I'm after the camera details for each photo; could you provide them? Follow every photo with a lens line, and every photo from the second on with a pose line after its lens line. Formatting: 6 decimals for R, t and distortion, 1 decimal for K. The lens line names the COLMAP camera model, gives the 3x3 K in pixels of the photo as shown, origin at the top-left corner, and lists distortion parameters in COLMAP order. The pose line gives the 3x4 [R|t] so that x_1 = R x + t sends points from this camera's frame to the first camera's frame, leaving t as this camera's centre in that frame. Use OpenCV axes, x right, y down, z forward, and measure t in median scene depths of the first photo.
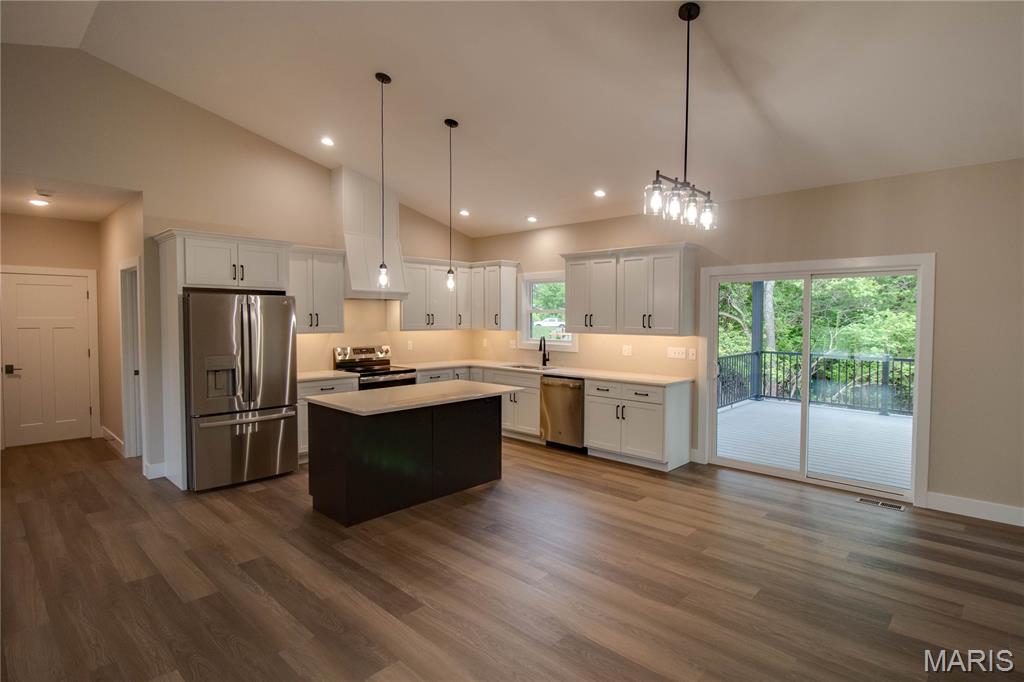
lens RADIAL K [[514.8, 0, 528.7], [0, 514.8, 335.7], [0, 0, 1]] dist [-0.011124, -0.001301]
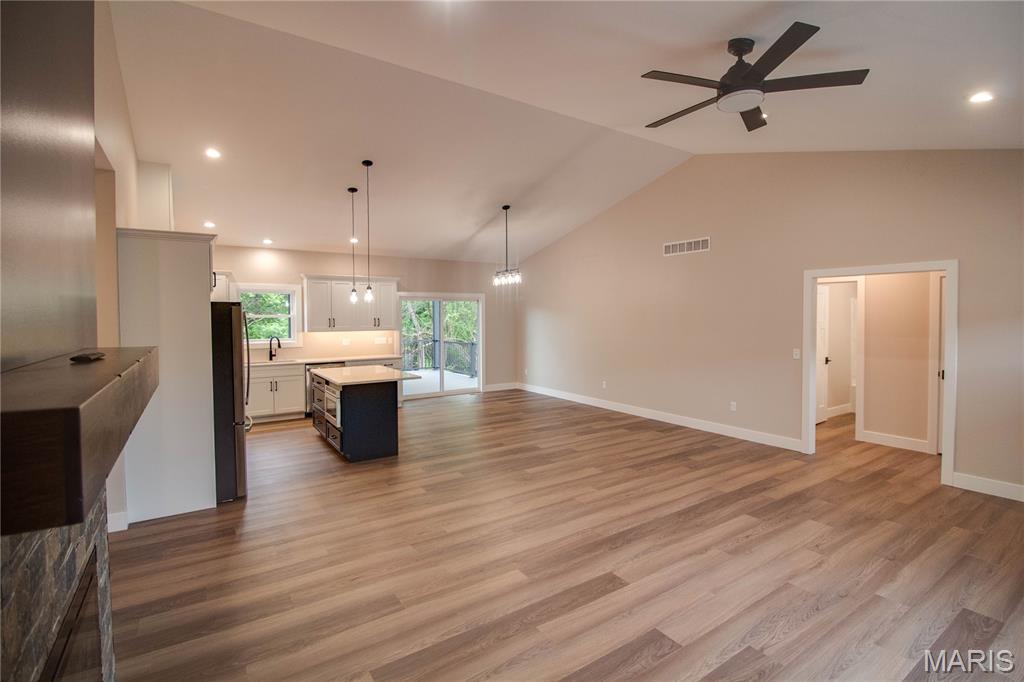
lens RADIAL K [[481.2, 0, 517.0], [0, 481.2, 332.5], [0, 0, 1]] dist [-0.003797, -0.008723]
pose [[0.239923, -0.038392, 0.970033, -1.259575], [0.040708, 0.998737, 0.029459, -0.024413], [-0.969938, 0.032420, 0.241183, 0.203588]]
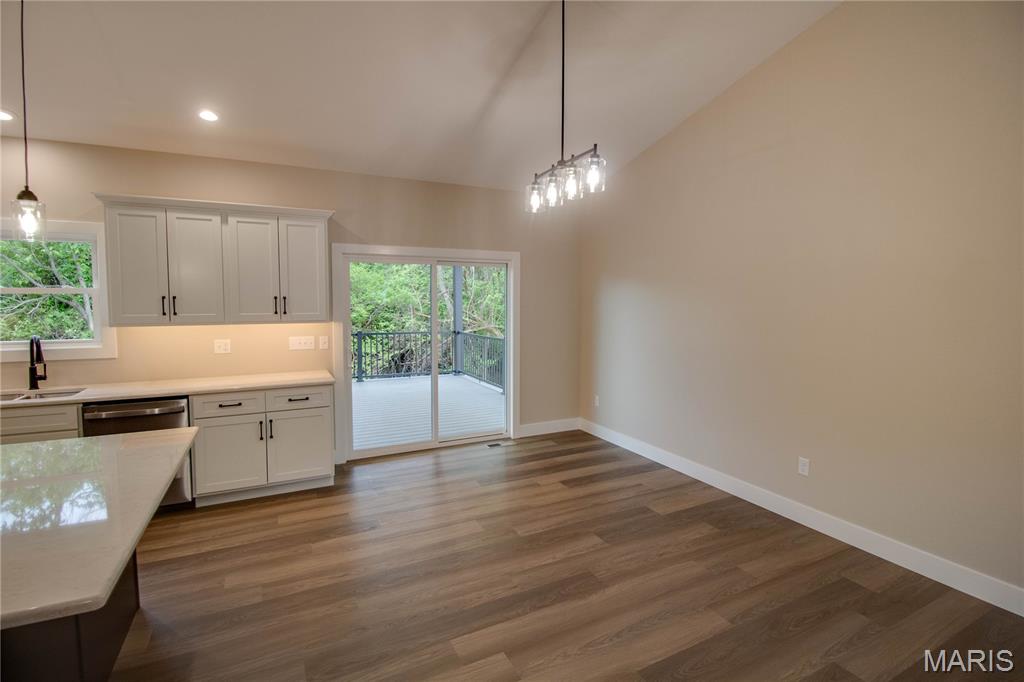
lens RADIAL K [[481.2, 0, 512.8], [0, 481.2, 329.4], [0, 0, 1]] dist [-0.003797, -0.008723]
pose [[0.358031, -0.061722, 0.931668, -0.345233], [0.035409, 0.997992, 0.052509, -0.019340], [-0.933038, 0.014189, 0.359497, 0.448532]]
